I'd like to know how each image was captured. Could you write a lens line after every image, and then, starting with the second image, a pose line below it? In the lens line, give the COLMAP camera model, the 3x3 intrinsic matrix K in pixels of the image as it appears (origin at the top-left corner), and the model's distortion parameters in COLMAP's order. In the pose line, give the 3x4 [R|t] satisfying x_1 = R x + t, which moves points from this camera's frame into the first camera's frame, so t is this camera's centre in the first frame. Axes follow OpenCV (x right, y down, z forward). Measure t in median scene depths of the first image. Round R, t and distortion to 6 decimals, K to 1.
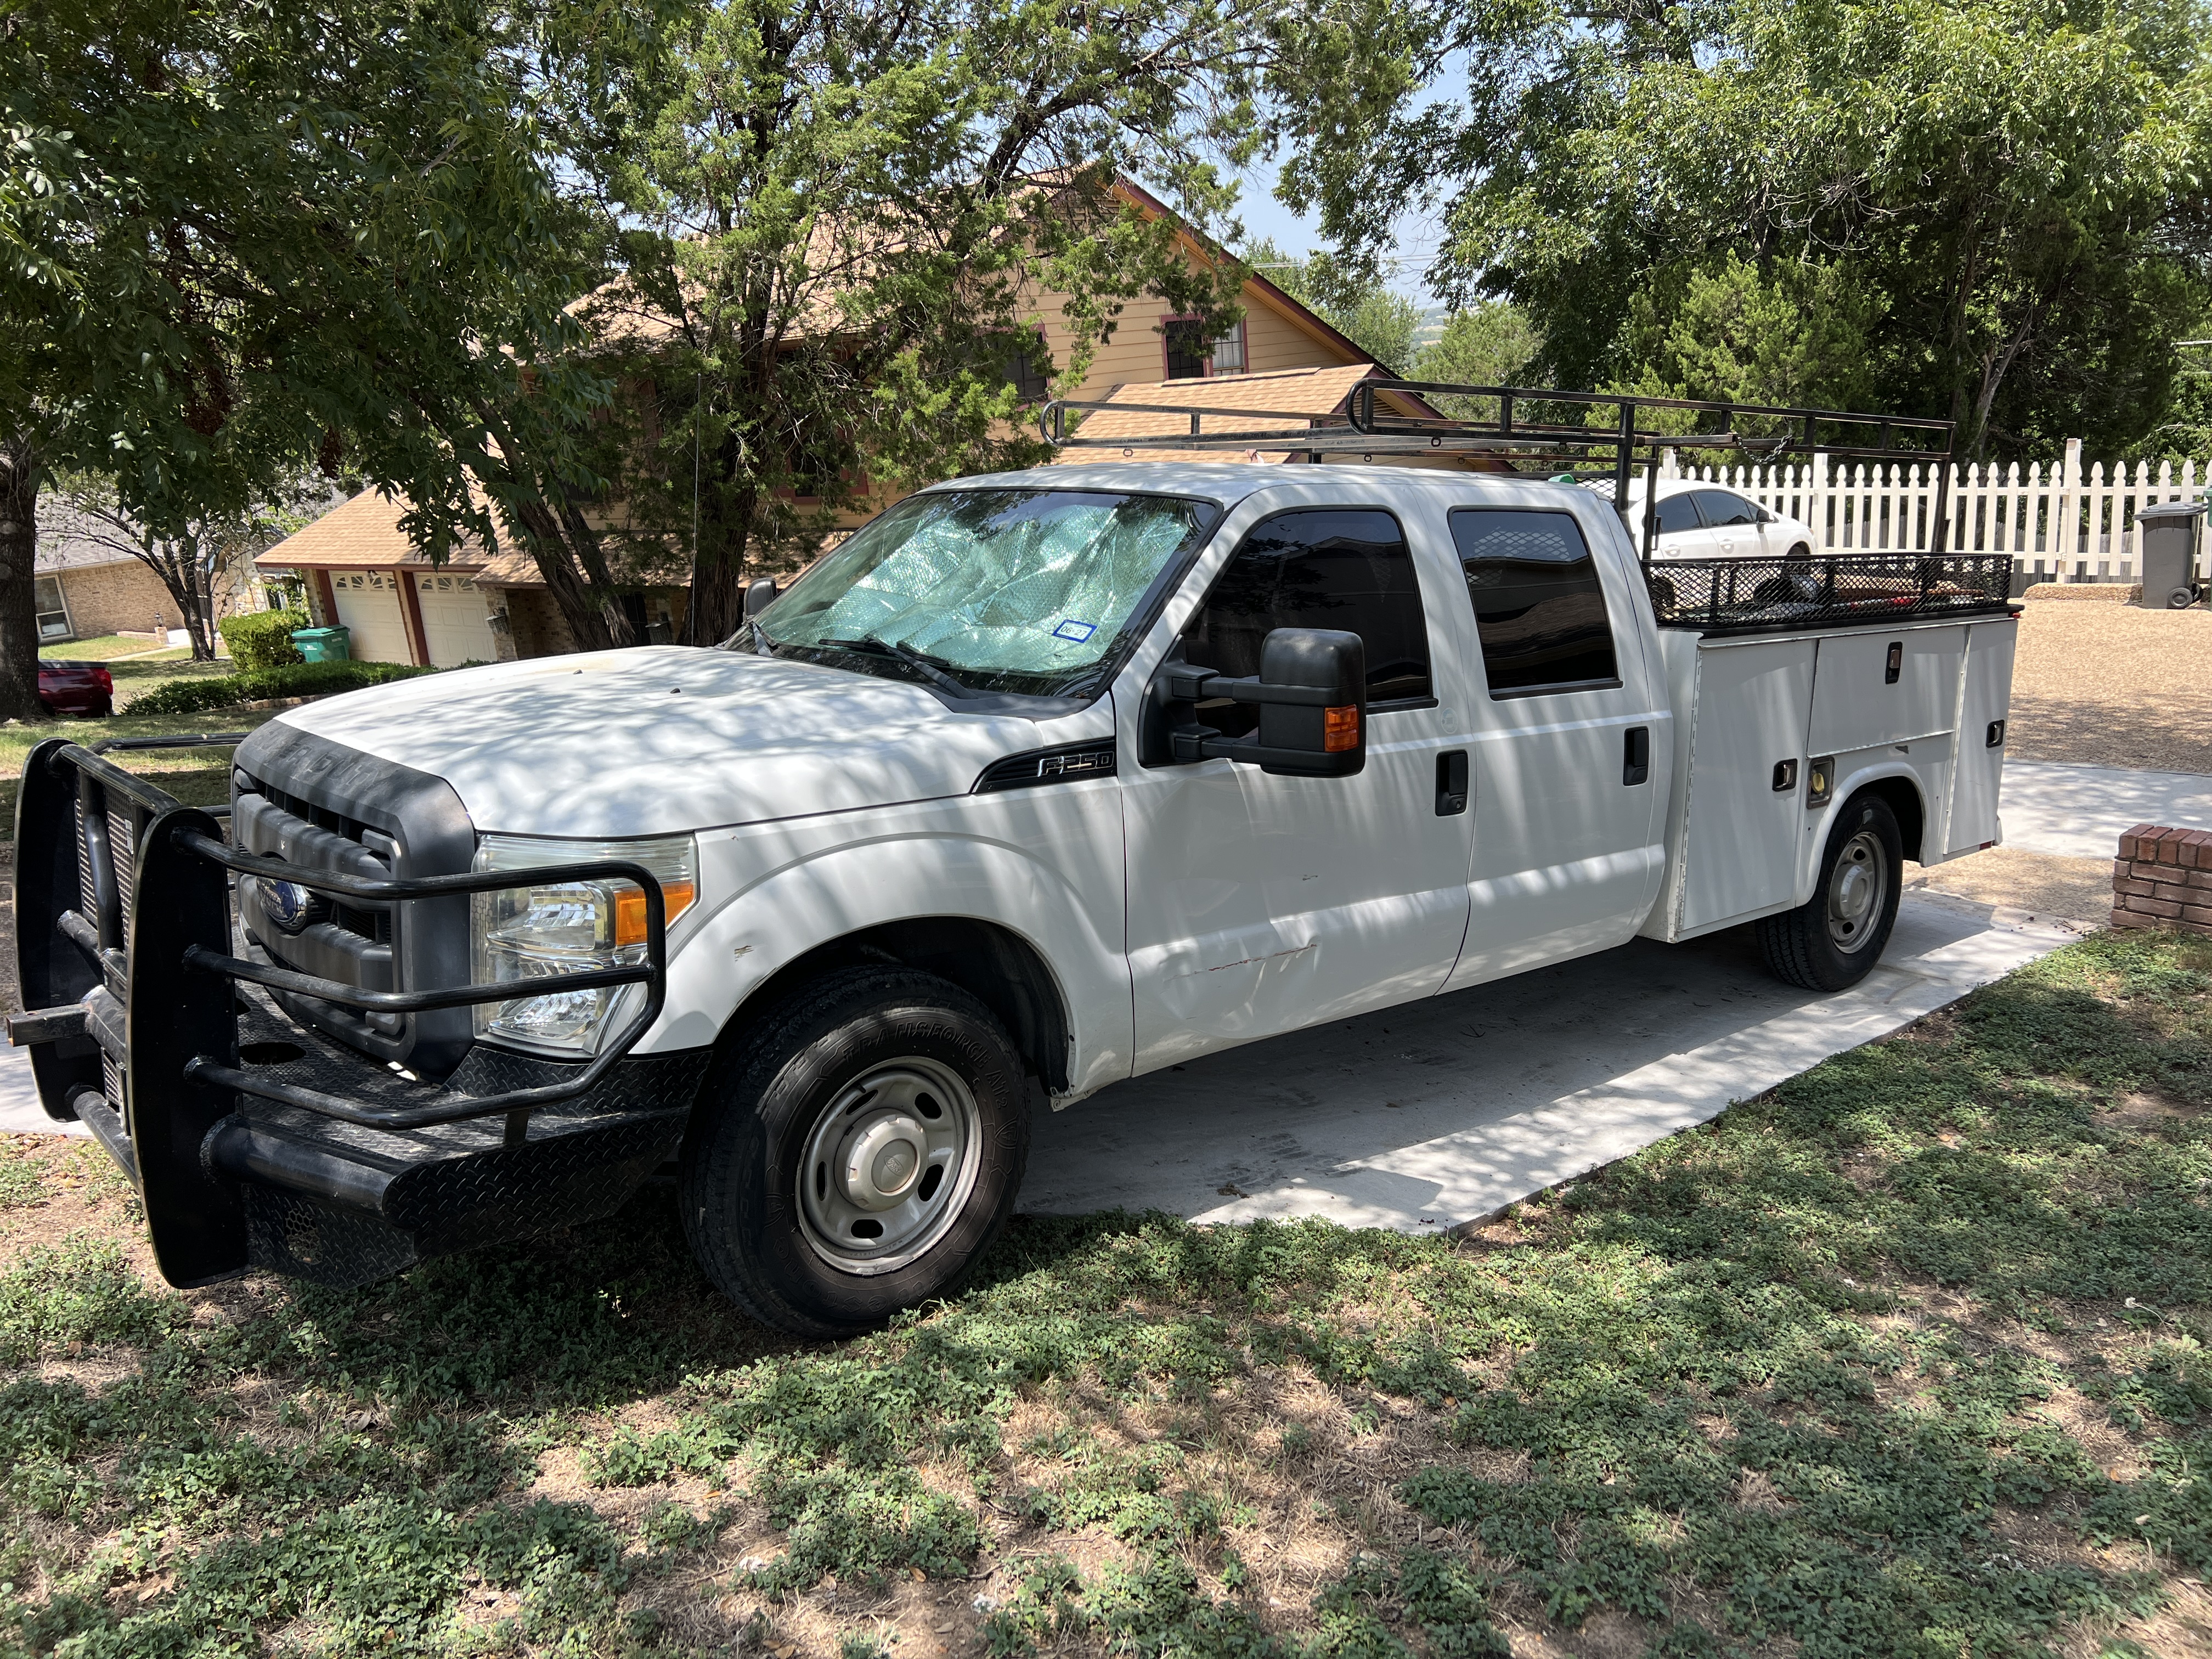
lens RADIAL K [[1664.0, 0, 1105.0], [0, 1664.0, 875.9], [0, 0, 1]] dist [0.061846, -0.072272]
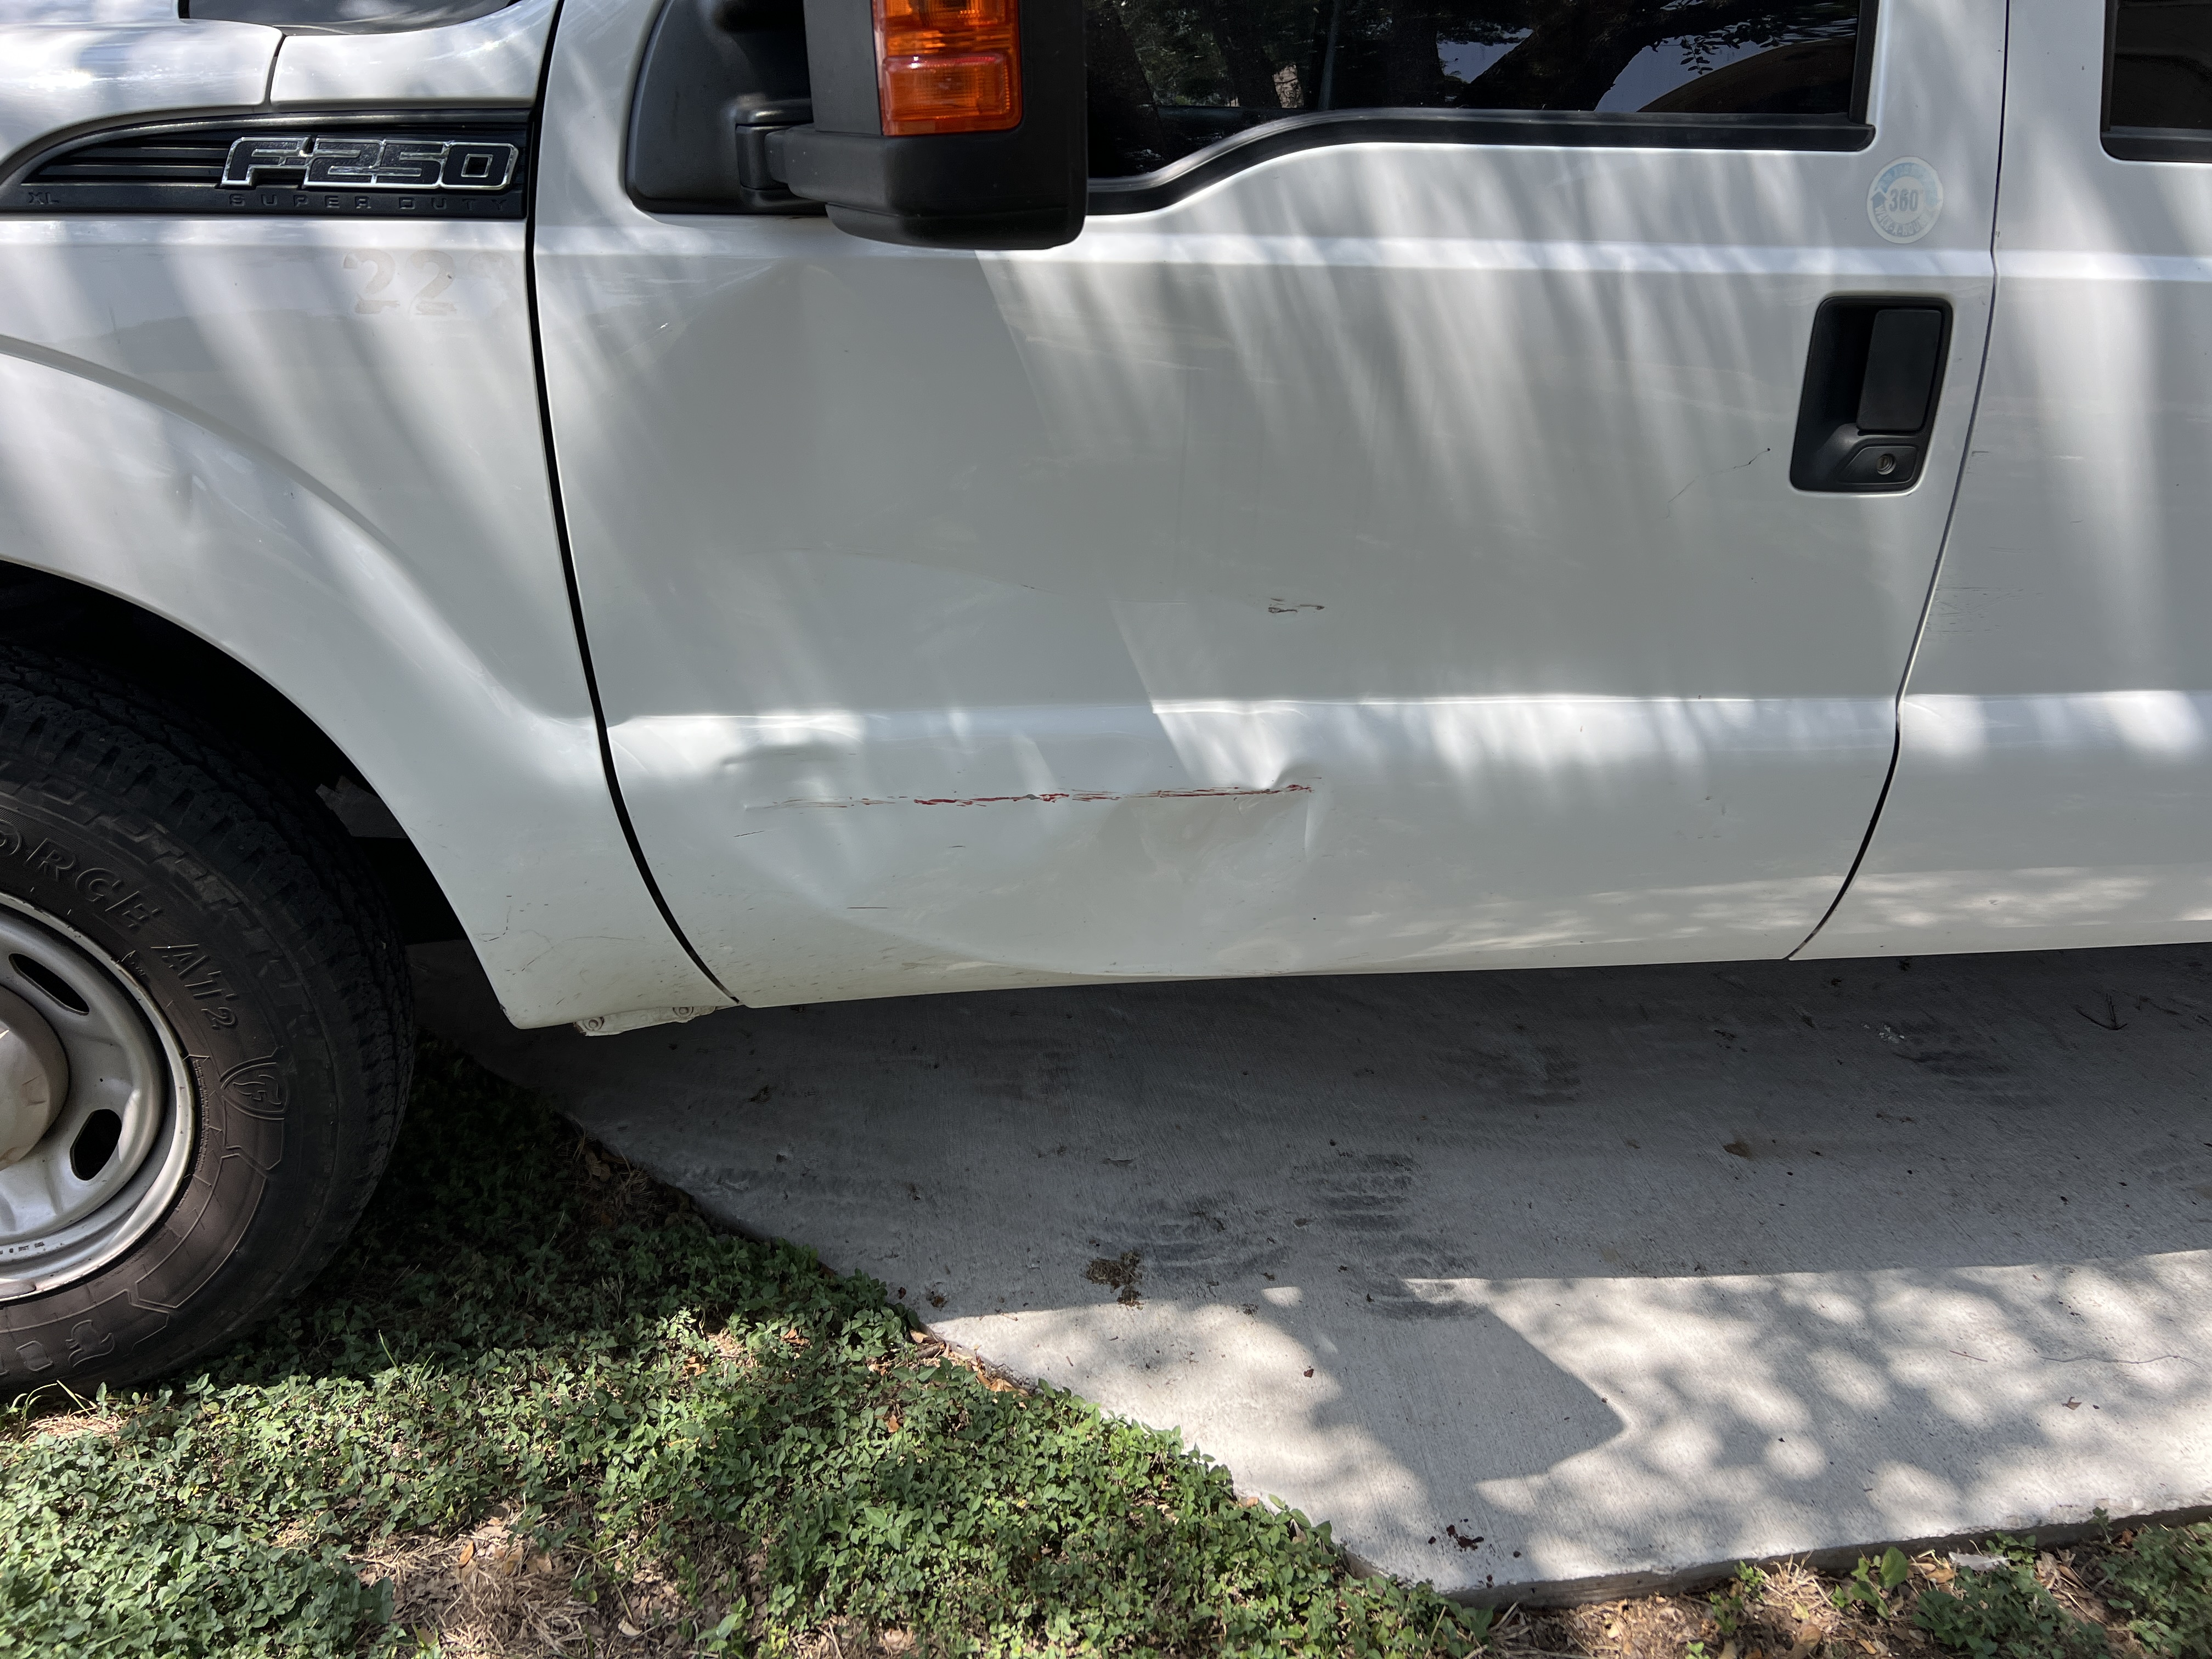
lens RADIAL K [[1664.0, 0, 1105.0], [0, 1664.0, 875.9], [0, 0, 1]] dist [0.061846, -0.072272]
pose [[0.851038, 0.229529, -0.472282, 0.265204], [-0.129520, 0.963374, 0.234809, -0.022480], [0.508880, -0.138661, 0.849597, 0.629539]]
